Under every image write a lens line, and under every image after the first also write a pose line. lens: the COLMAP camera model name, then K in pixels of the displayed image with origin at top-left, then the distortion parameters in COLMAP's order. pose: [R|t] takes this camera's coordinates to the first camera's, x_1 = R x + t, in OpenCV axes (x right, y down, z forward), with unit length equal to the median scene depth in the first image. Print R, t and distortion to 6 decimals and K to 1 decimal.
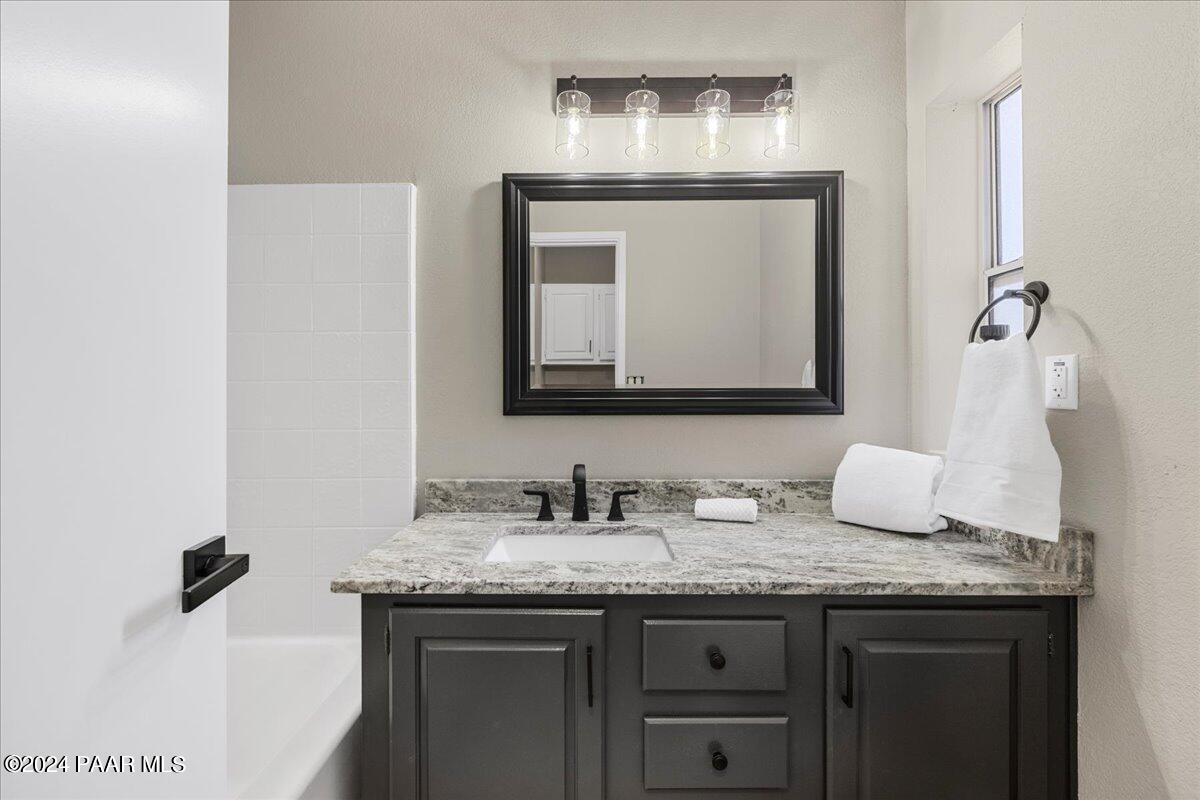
lens RADIAL K [[522.6, 0, 585.8], [0, 522.6, 396.0], [0, 0, 1]] dist [-0.000645, -0.000040]
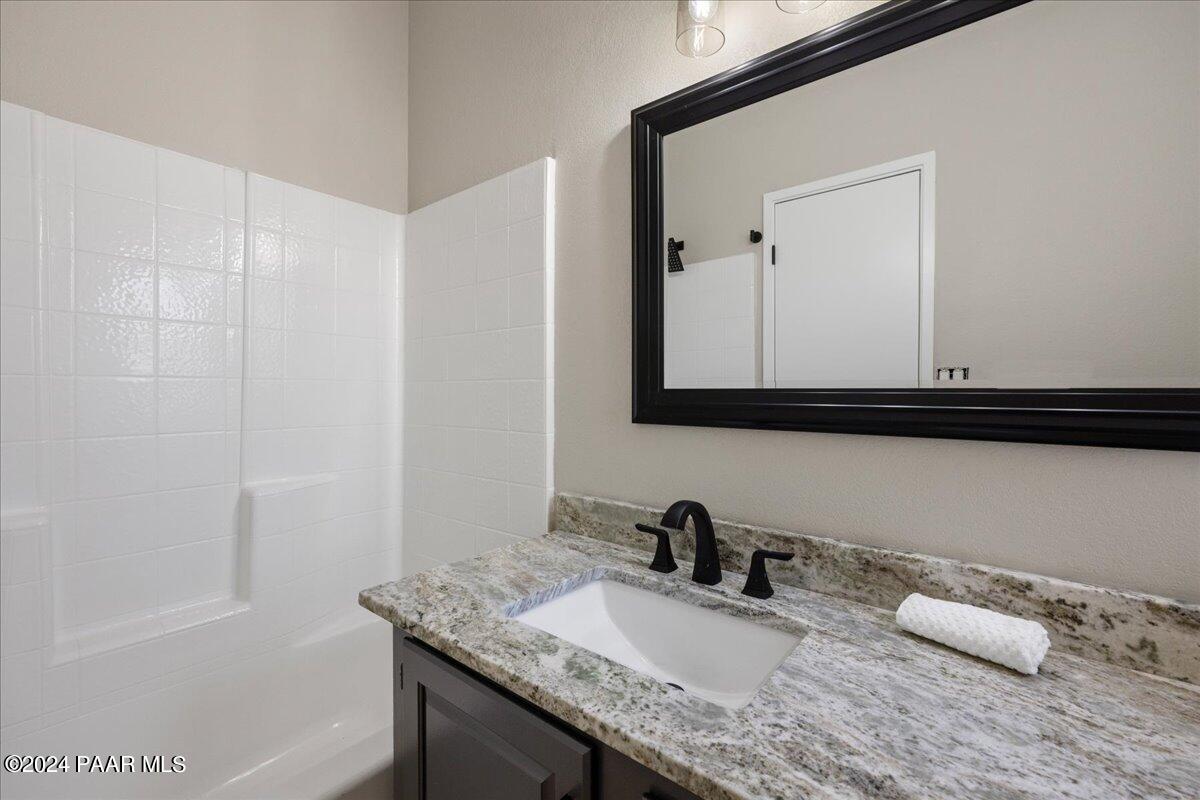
lens RADIAL K [[522.6, 0, 585.8], [0, 522.6, 396.0], [0, 0, 1]] dist [-0.000645, -0.000040]
pose [[0.767285, 0.009373, -0.641238, 0.292950], [-0.006872, 0.999956, 0.006393, -0.007122], [0.641269, -0.000499, 0.767316, 0.363967]]
